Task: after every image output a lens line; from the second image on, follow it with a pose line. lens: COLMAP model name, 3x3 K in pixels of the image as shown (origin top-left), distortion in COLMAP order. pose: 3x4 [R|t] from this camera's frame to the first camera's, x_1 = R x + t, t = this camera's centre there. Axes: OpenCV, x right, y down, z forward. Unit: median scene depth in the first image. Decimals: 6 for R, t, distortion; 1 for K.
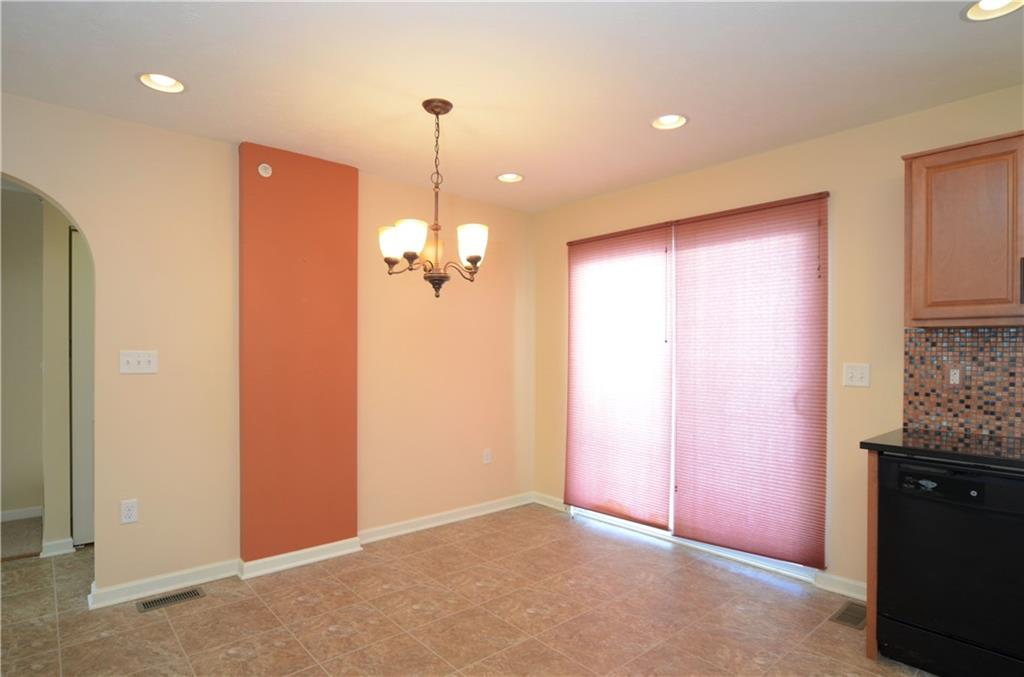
lens RADIAL K [[546.7, 0, 511.4], [0, 546.7, 353.3], [0, 0, 1]] dist [-0.013117, -0.000228]
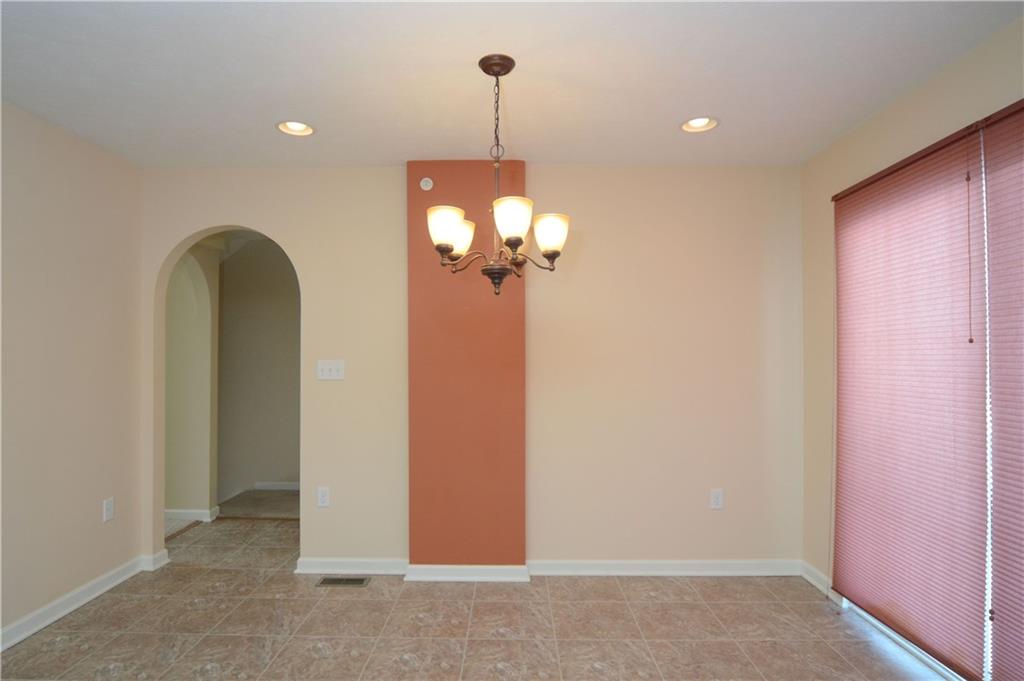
lens RADIAL K [[569.7, 0, 512.3], [0, 569.7, 350.4], [0, 0, 1]] dist [-0.018848, 0.000047]
pose [[0.743748, -0.013750, -0.668319, 0.377734], [0.000272, 0.999795, -0.020266, -0.000790], [0.668460, 0.014891, 0.743599, 0.315985]]
